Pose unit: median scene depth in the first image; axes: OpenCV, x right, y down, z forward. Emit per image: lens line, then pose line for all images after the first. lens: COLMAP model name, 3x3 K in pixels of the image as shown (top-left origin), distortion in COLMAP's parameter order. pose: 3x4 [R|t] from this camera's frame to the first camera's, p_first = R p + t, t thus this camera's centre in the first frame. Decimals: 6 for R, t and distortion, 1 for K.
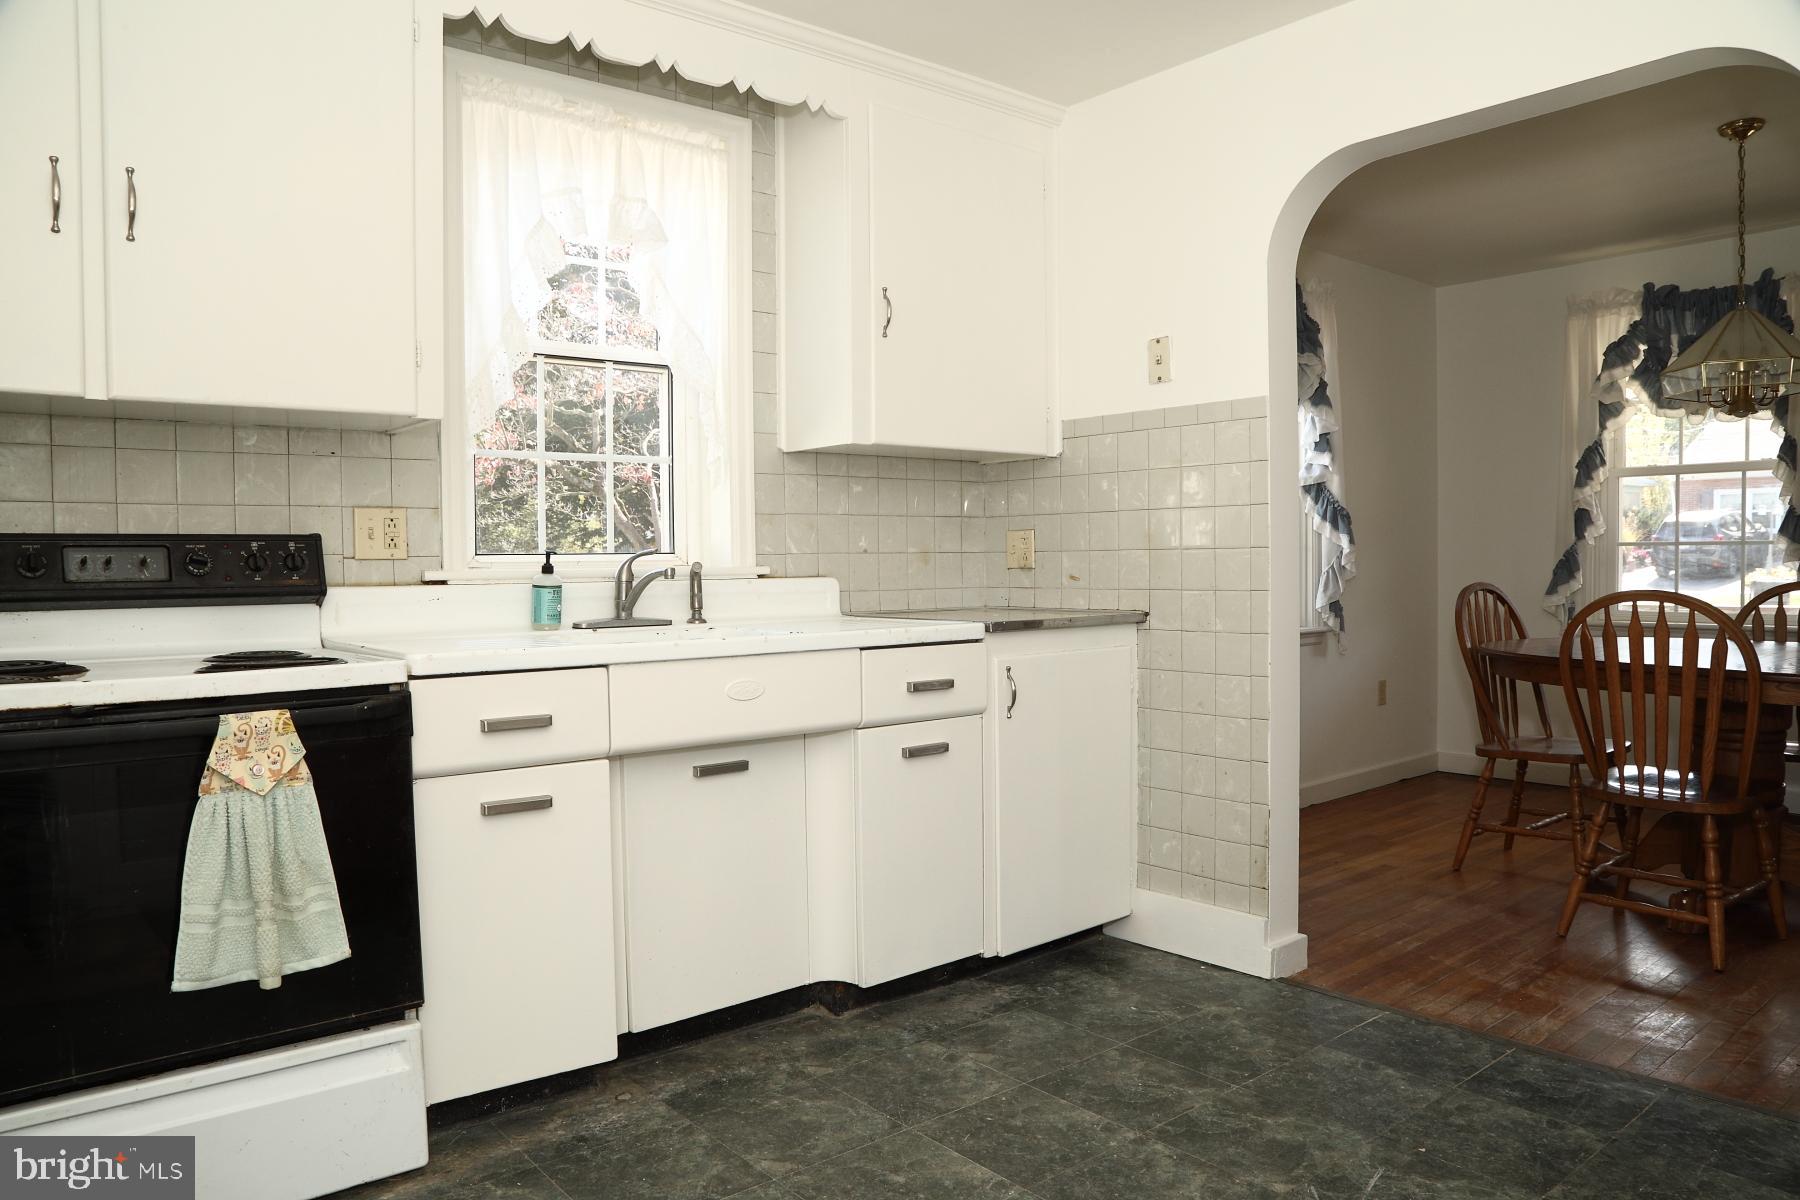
lens RADIAL K [[1241.4, 0, 894.7], [0, 1241.4, 602.8], [0, 0, 1]] dist [-0.118358, 0.057622]
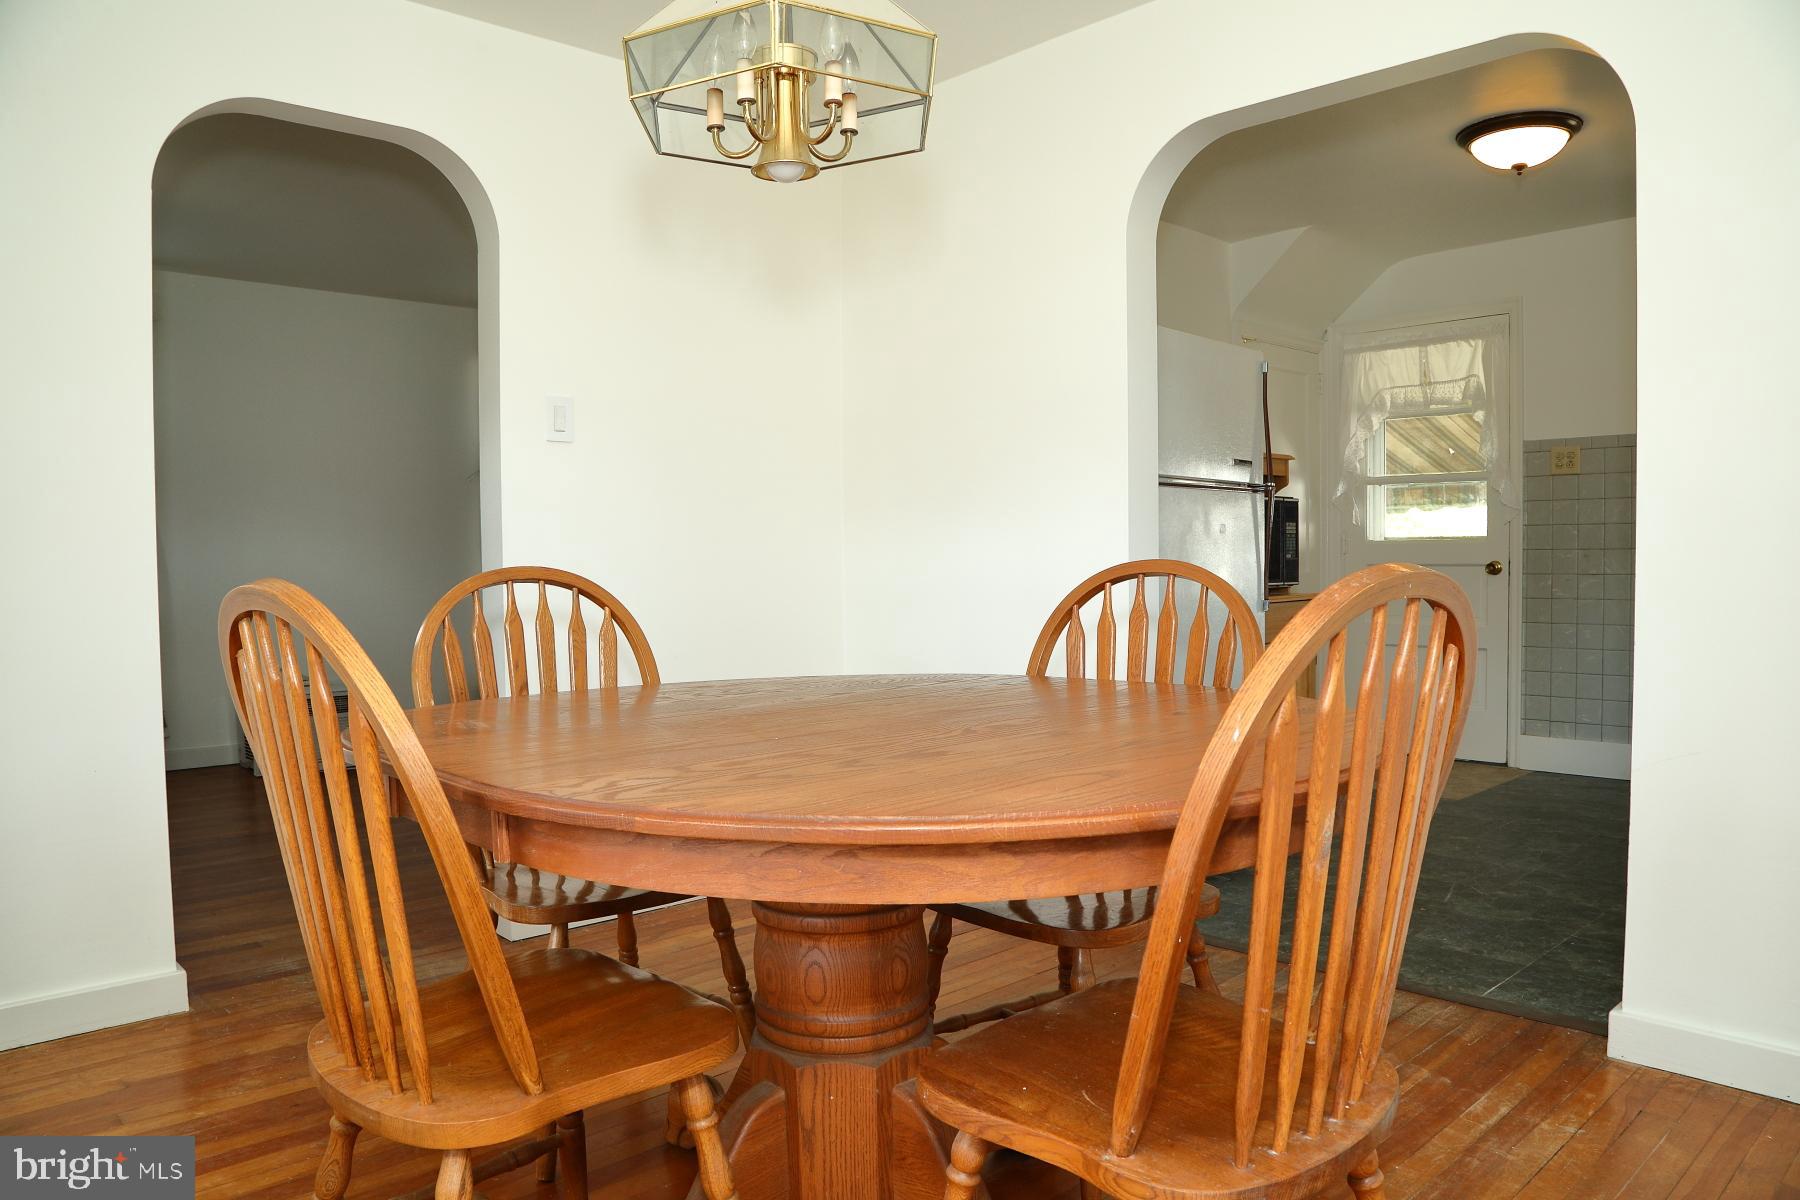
lens RADIAL K [[1261.6, 0, 896.2], [0, 1261.6, 608.0], [0, 0, 1]] dist [-0.105090, 0.054014]
pose [[-0.997615, 0.026682, -0.063654, 0.973580], [0.021832, 0.996891, 0.075710, -0.051395], [0.065476, 0.074140, -0.995096, 2.018290]]
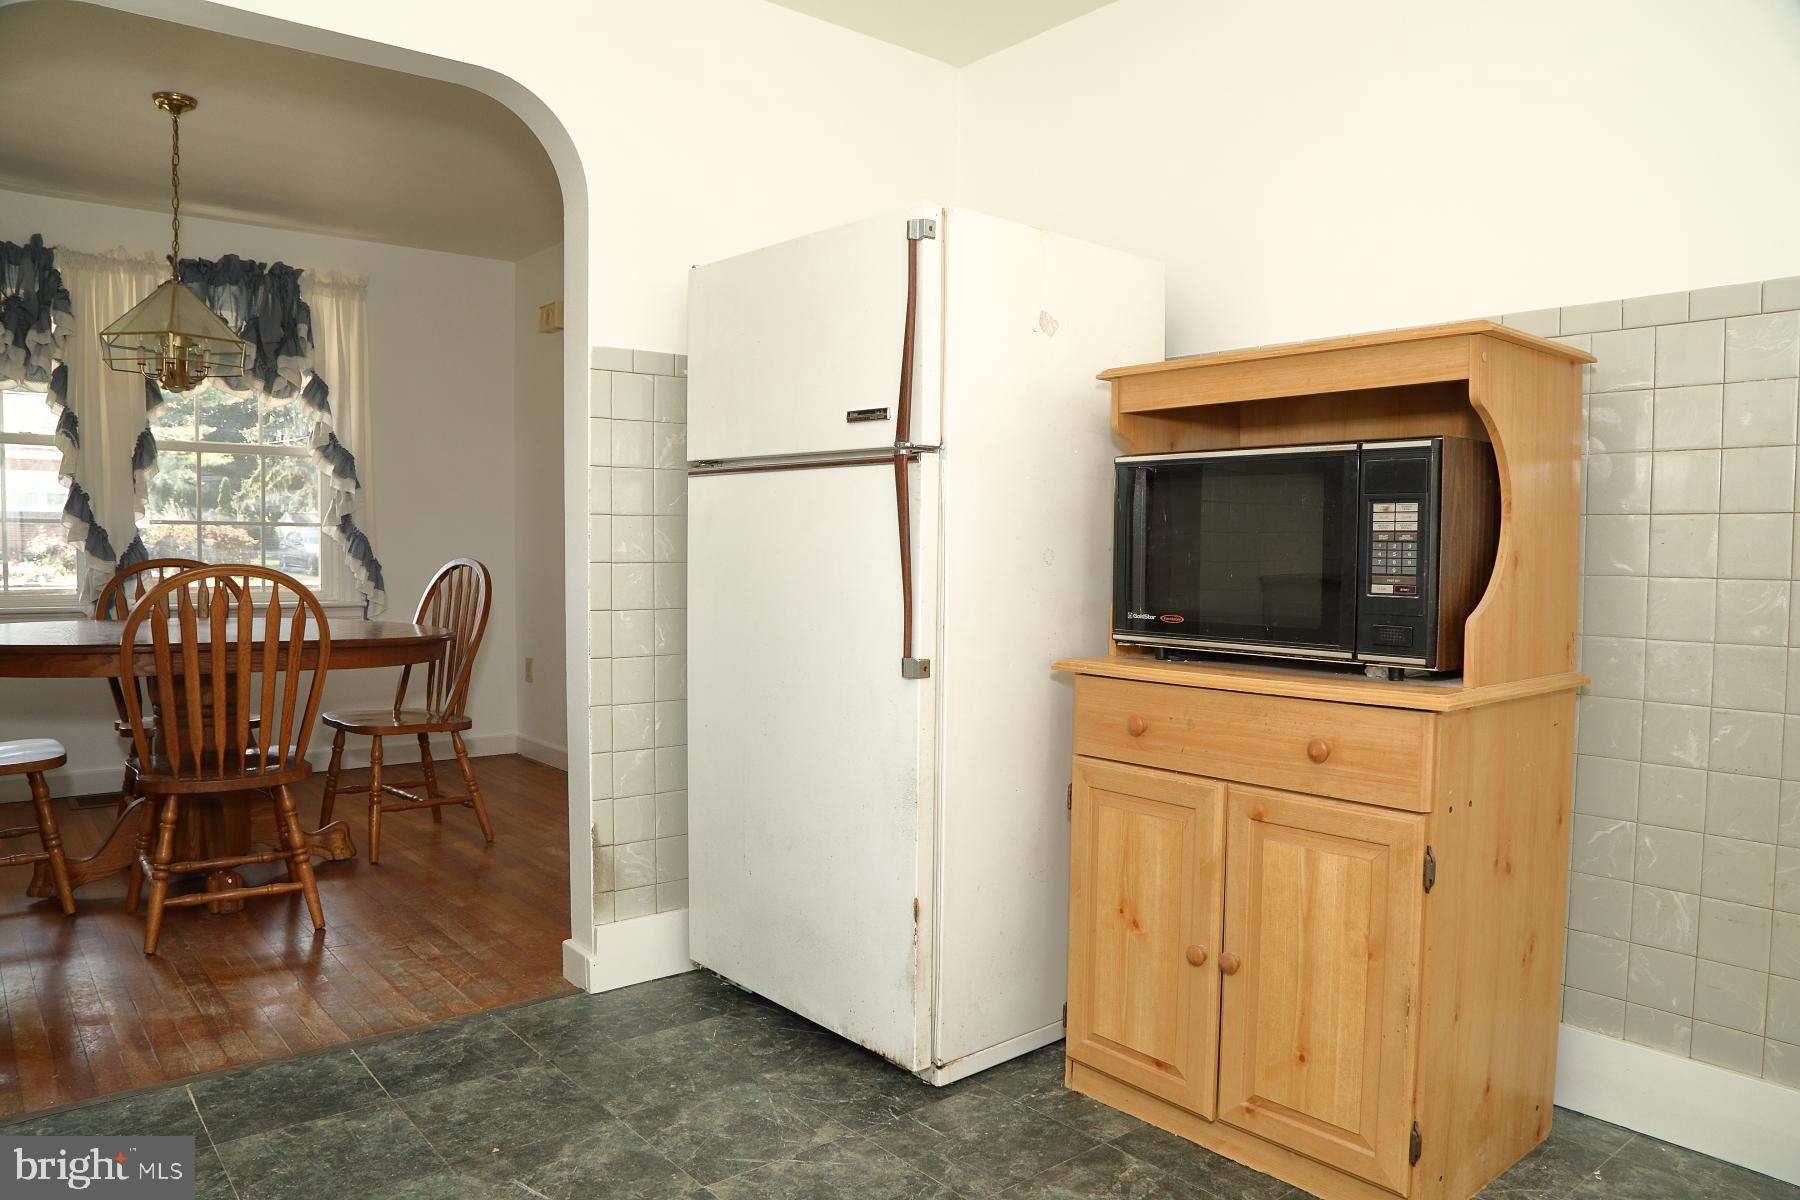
lens RADIAL K [[1241.4, 0, 894.7], [0, 1241.4, 602.8], [0, 0, 1]] dist [-0.118358, 0.057622]
pose [[-0.007548, -0.037351, 0.999274, -0.392607], [0.027856, 0.998907, 0.037548, -0.001988], [-0.999583, 0.028120, -0.006499, 0.534795]]
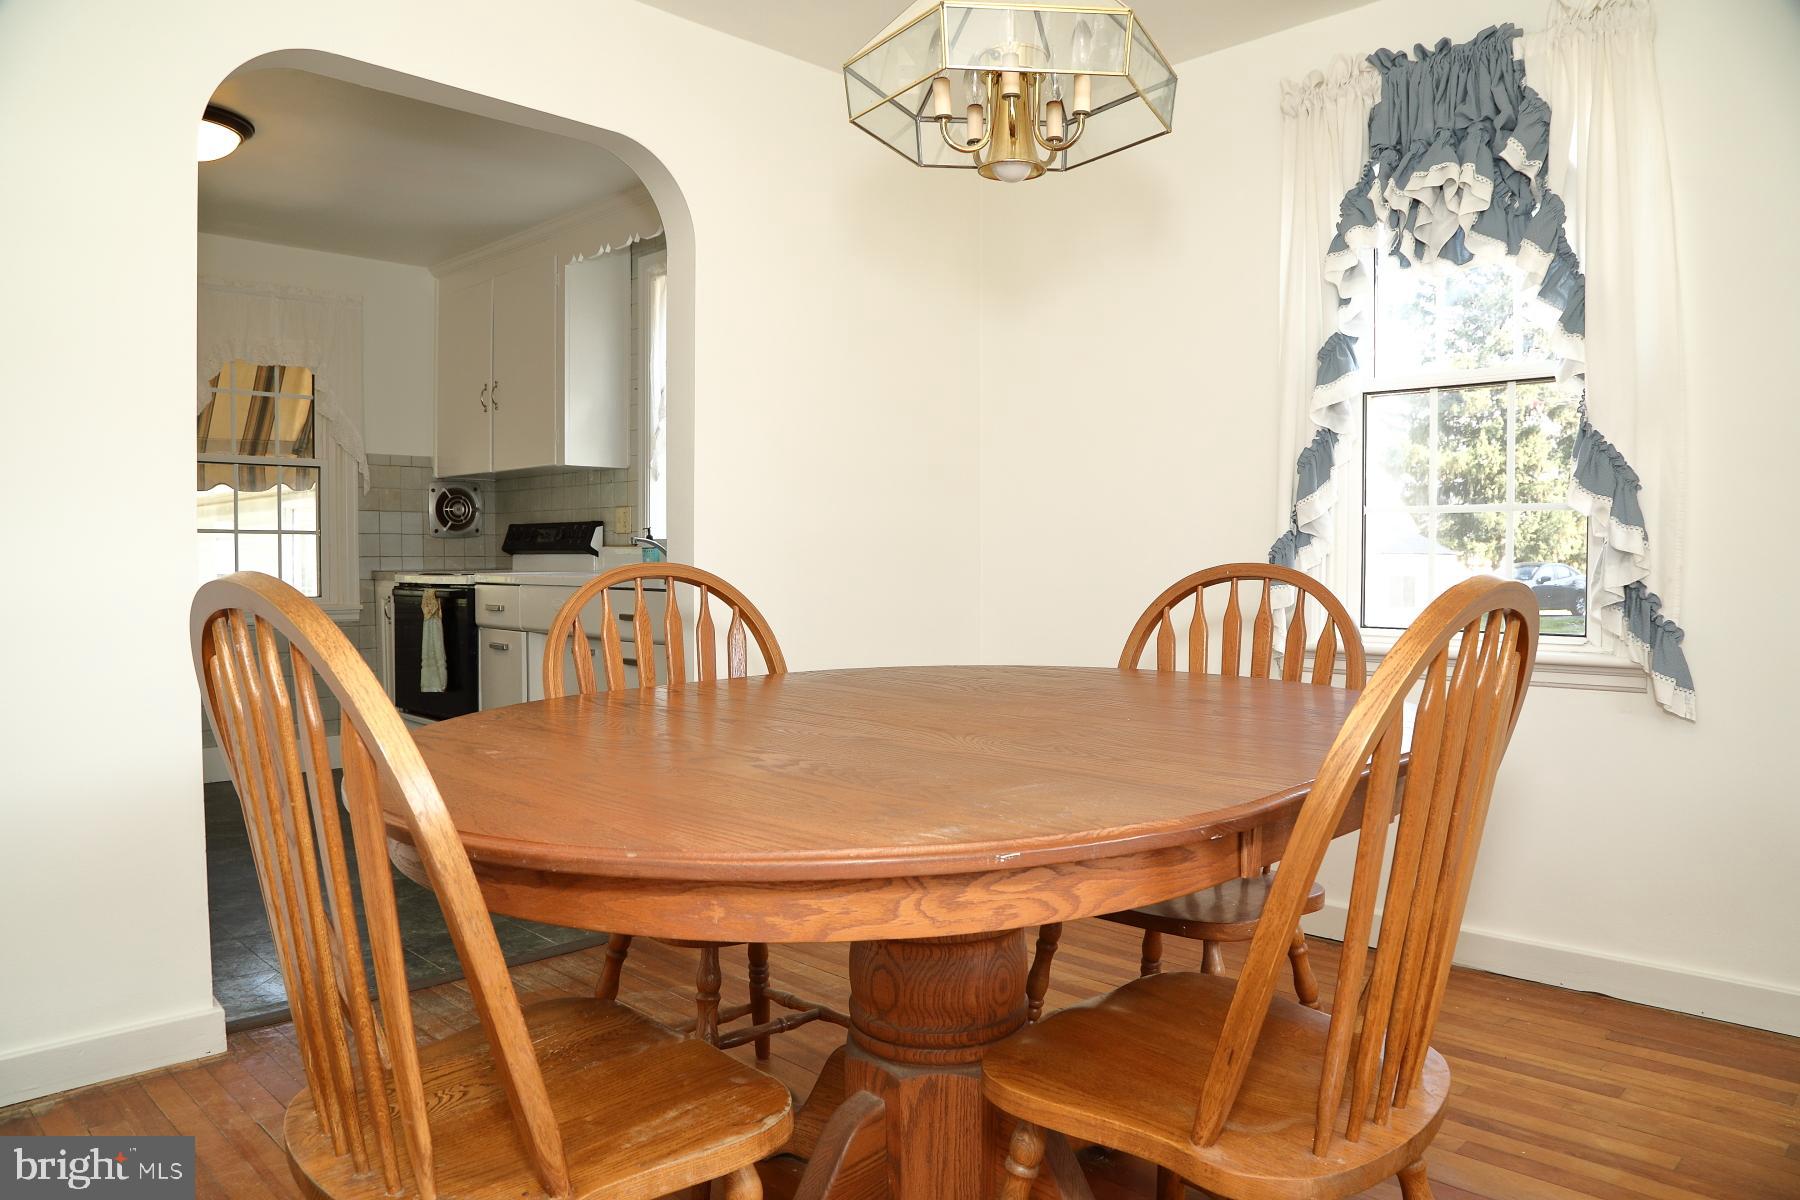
lens RADIAL K [[1261.6, 0, 896.2], [0, 1261.6, 608.0], [0, 0, 1]] dist [-0.105090, 0.054014]
pose [[0.077540, 0.050448, -0.995712, 1.625919], [-0.034874, 0.998245, 0.047861, -0.027138], [0.996379, 0.031013, 0.079163, 1.276784]]
